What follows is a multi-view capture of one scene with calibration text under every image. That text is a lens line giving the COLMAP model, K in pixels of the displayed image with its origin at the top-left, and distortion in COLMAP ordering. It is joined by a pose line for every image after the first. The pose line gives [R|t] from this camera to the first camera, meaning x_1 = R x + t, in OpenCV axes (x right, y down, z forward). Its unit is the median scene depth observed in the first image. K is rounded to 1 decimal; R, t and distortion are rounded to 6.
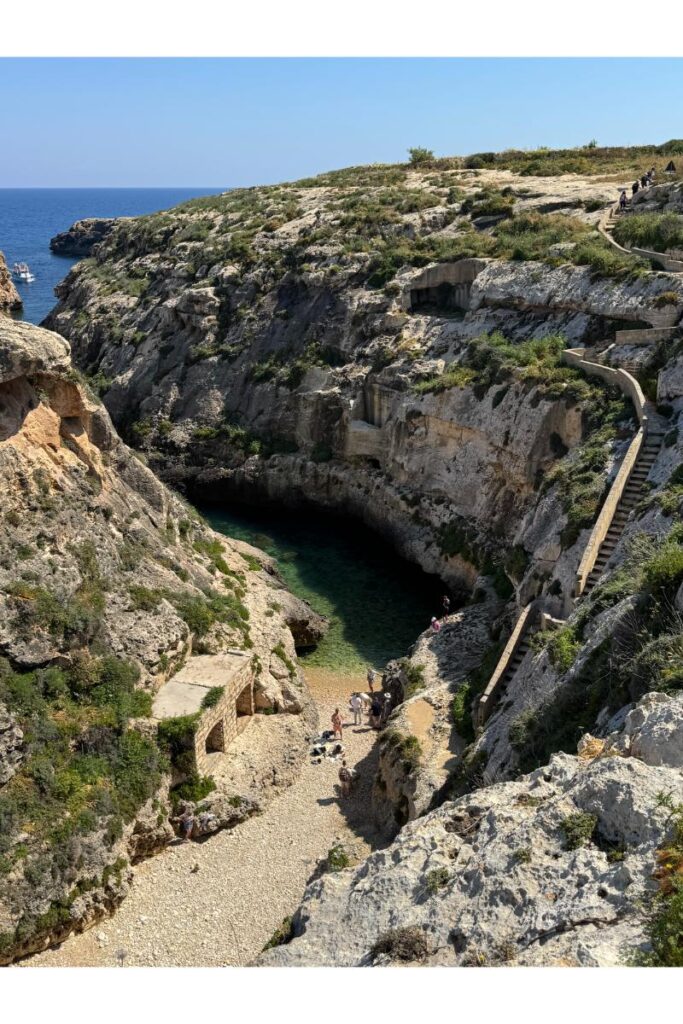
lens RADIAL K [[877.1, 0, 341.4], [0, 877.1, 518.6], [0, 0, 1]] dist [0.083936, -0.016990]
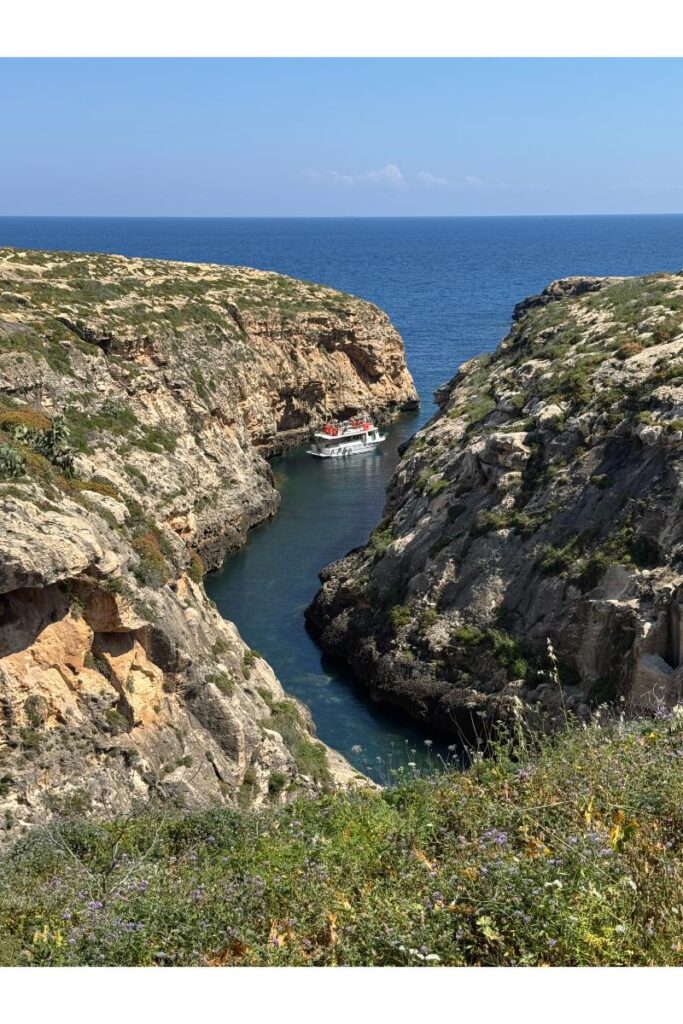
lens RADIAL K [[1346.9, 0, 343.4], [0, 1346.9, 510.7], [0, 0, 1]] dist [0.141881, 0.000000]
pose [[0.896809, 0.093964, -0.432325, 0.219375], [-0.155645, 0.981726, -0.109494, -0.063312], [0.414136, 0.165484, 0.895045, -0.028083]]
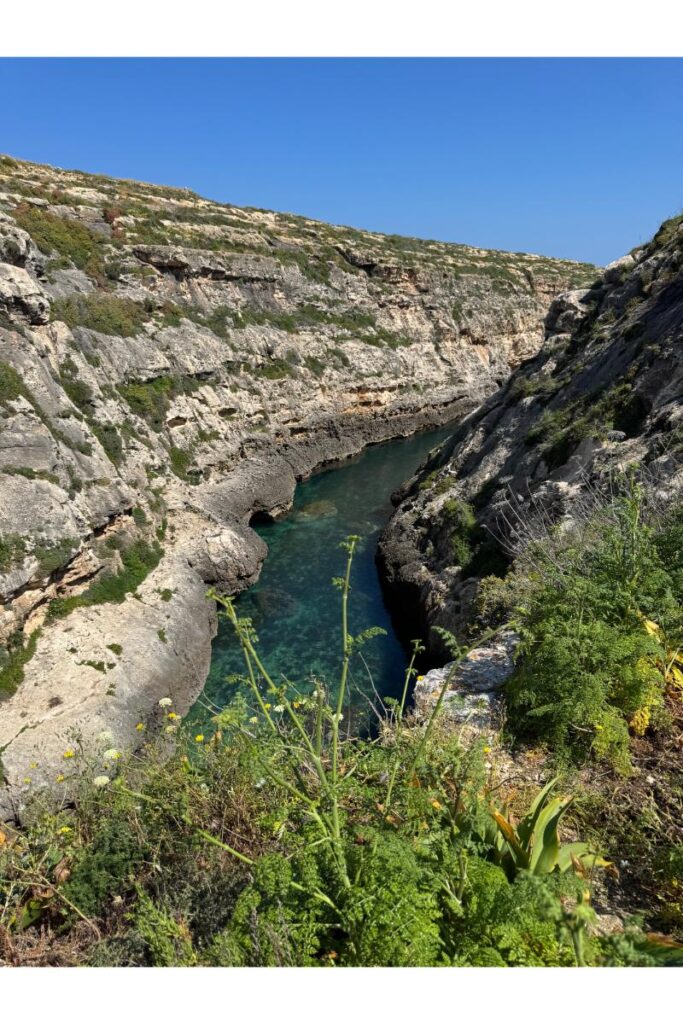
lens RADIAL K [[666.4, 0, 342.9], [0, 666.4, 520.7], [0, 0, 1]] dist [0.037130, -0.004436]
pose [[0.585768, 0.279695, -0.760688, 0.172007], [-0.289482, 0.948858, 0.125967, -0.129416], [0.757017, 0.146418, 0.636778, 0.651705]]
